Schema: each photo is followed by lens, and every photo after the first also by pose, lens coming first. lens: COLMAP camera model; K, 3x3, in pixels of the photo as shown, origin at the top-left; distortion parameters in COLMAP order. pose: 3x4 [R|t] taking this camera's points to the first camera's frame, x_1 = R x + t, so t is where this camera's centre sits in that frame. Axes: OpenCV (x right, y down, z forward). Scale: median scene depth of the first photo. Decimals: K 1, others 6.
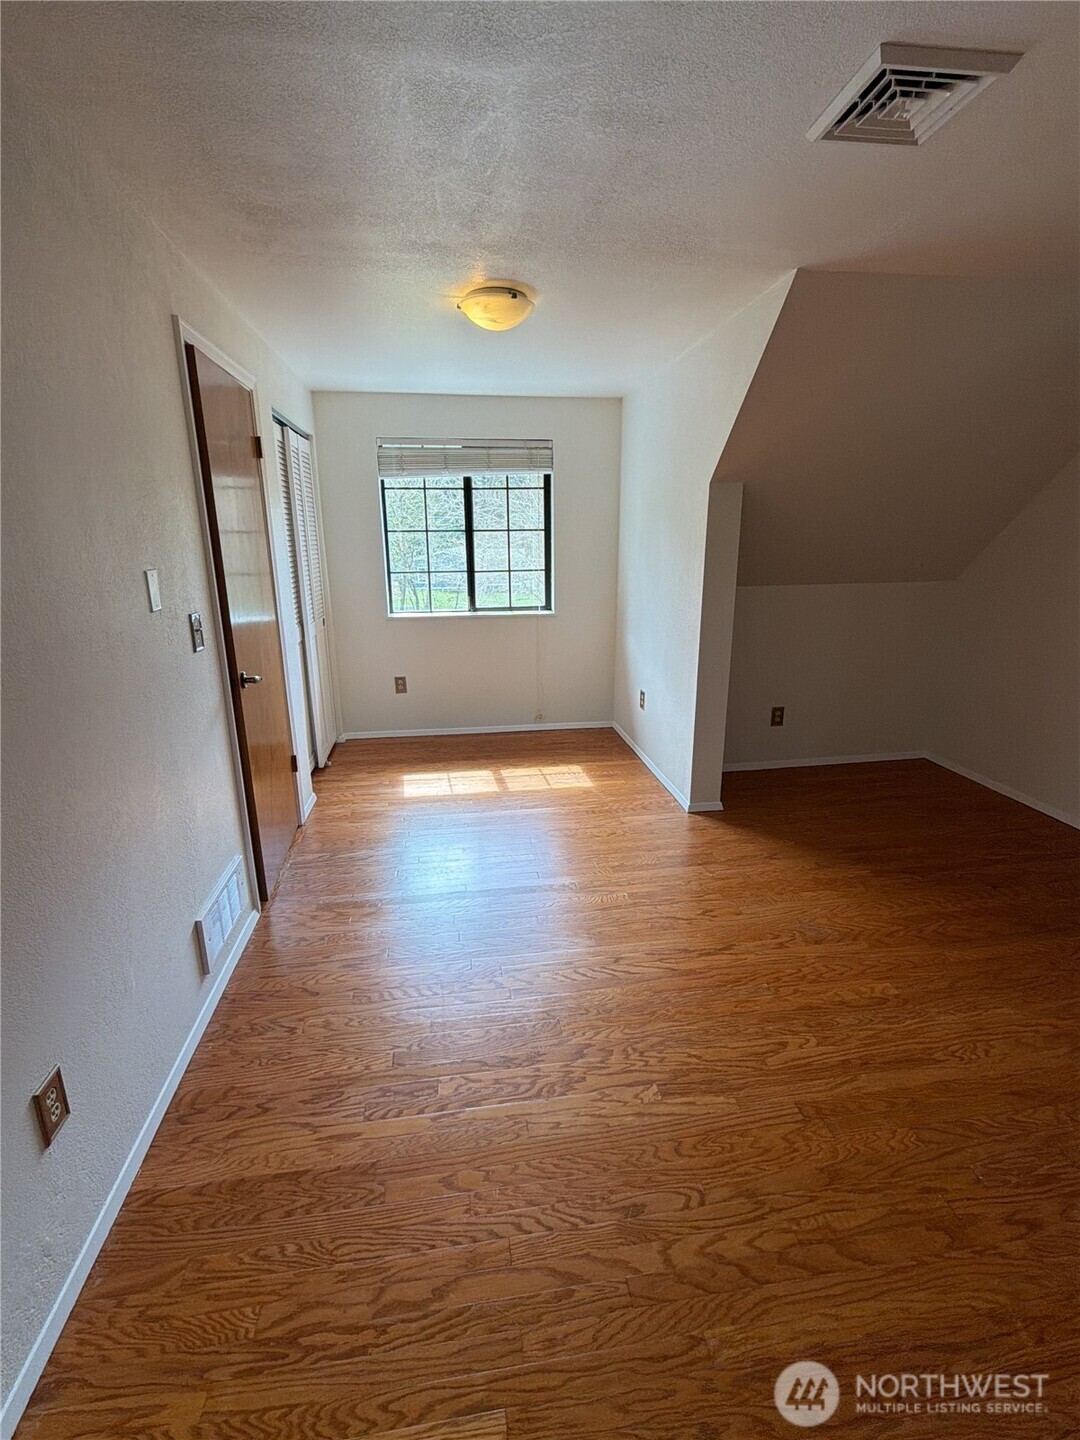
lens RADIAL K [[655.0, 0, 537.8], [0, 655.0, 721.5], [0, 0, 1]] dist [0.001590, 0.000465]
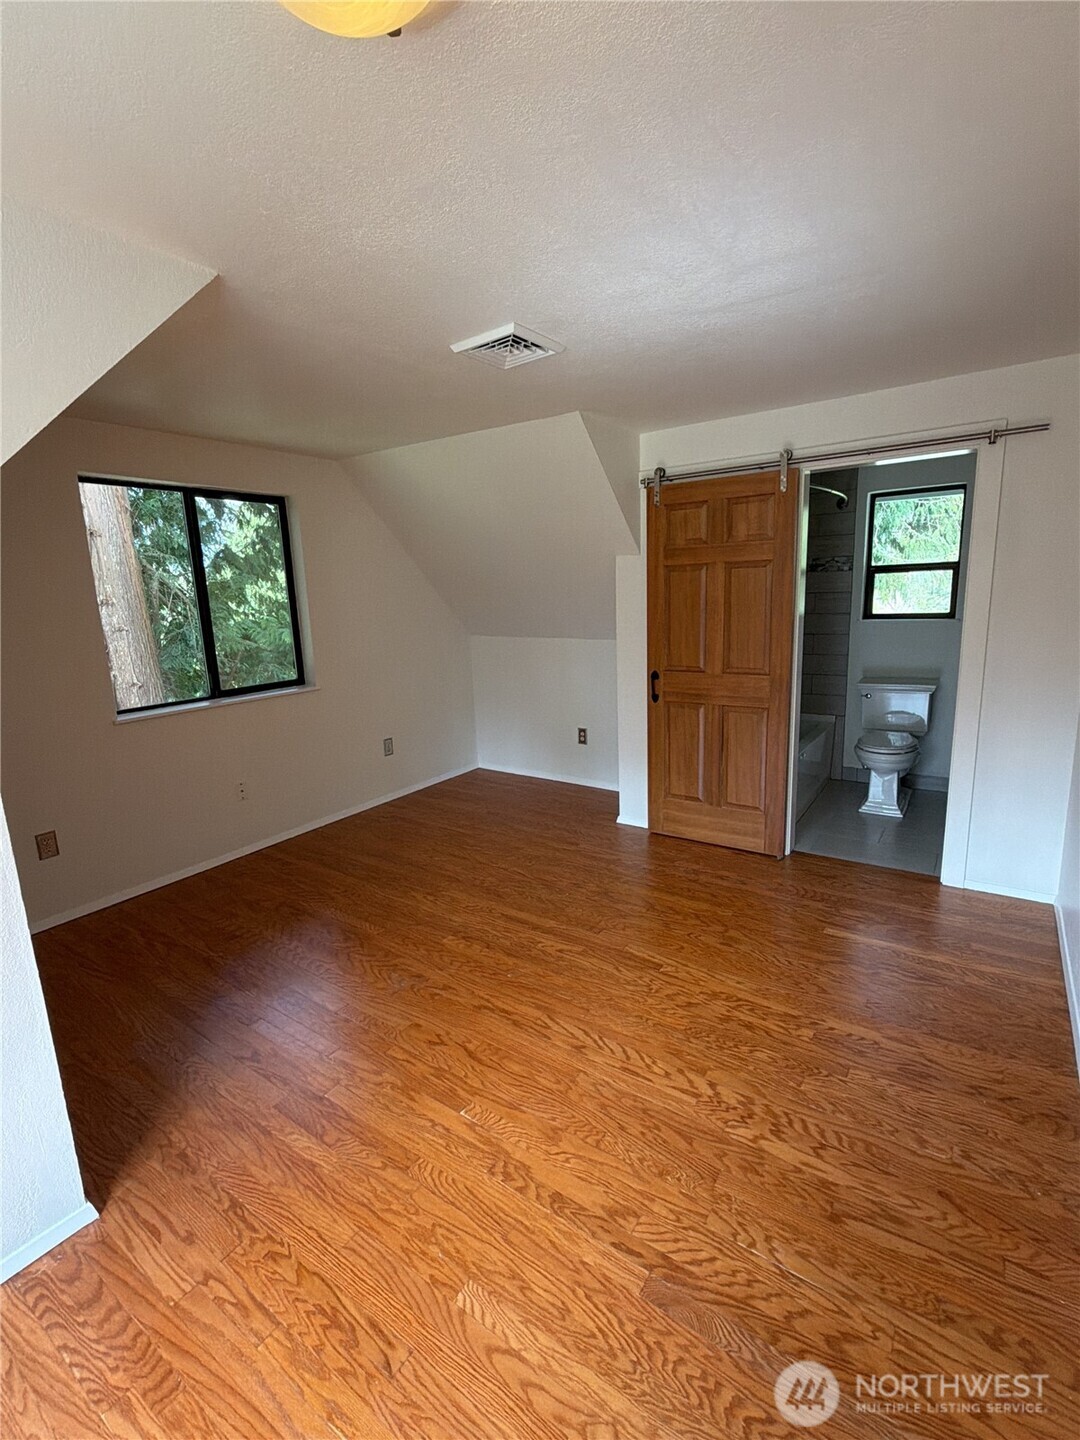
lens RADIAL K [[655.0, 0, 538.0], [0, 655.0, 717.6], [0, 0, 1]] dist [0.001590, 0.000465]
pose [[-0.732613, -0.097982, 0.673556, -0.519738], [0.225668, 0.898644, 0.376181, -0.527842], [-0.642146, 0.427595, -0.636247, 1.776465]]
